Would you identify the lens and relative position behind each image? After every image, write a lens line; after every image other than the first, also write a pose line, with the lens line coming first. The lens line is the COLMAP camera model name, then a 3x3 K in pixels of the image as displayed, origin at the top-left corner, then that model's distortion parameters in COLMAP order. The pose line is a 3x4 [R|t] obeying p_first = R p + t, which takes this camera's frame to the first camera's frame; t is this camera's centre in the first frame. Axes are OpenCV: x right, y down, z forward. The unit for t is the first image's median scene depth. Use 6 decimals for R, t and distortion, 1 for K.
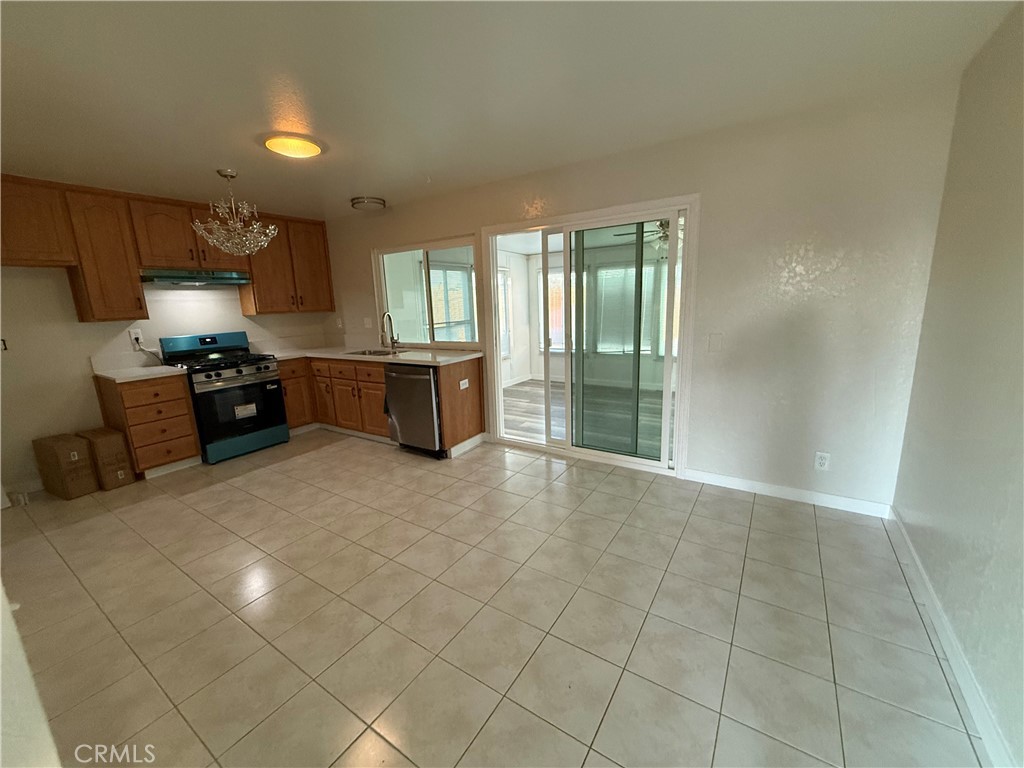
lens RADIAL K [[409.2, 0, 509.7], [0, 409.2, 384.1], [0, 0, 1]] dist [0.000647, -0.000125]
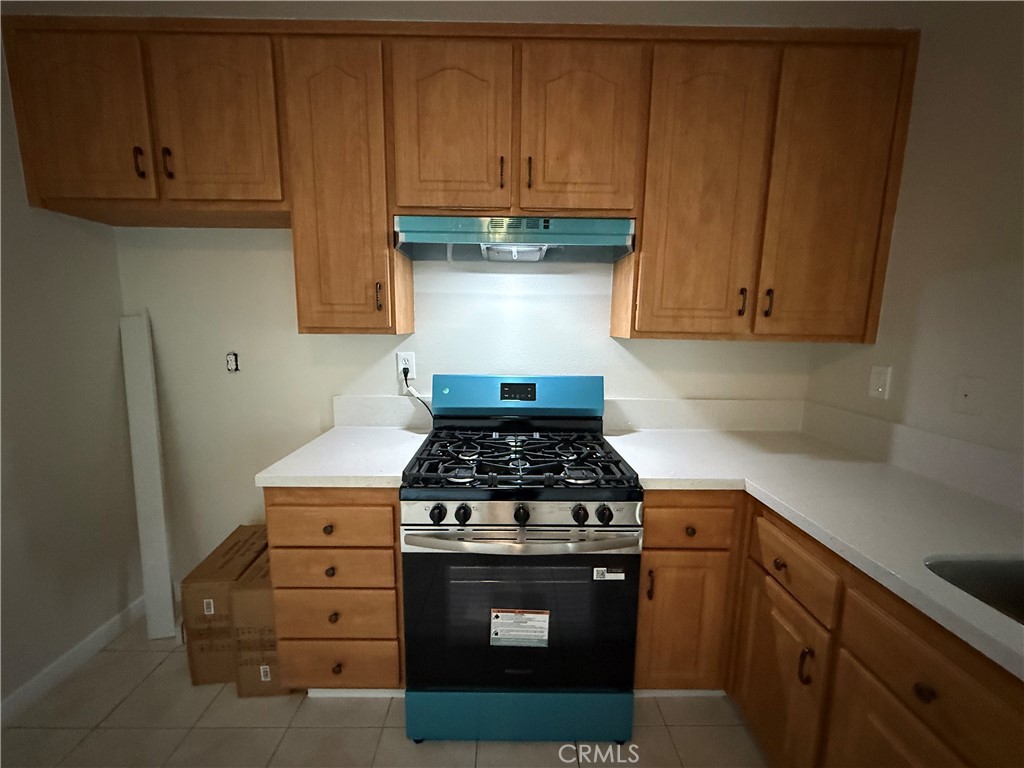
lens RADIAL K [[409.2, 0, 509.7], [0, 409.2, 384.1], [0, 0, 1]] dist [0.000647, -0.000125]
pose [[0.556890, 0.164400, -0.814154, -0.400392], [-0.198019, 0.978230, 0.062084, -0.138629], [0.806637, 0.126644, 0.577320, 0.752482]]
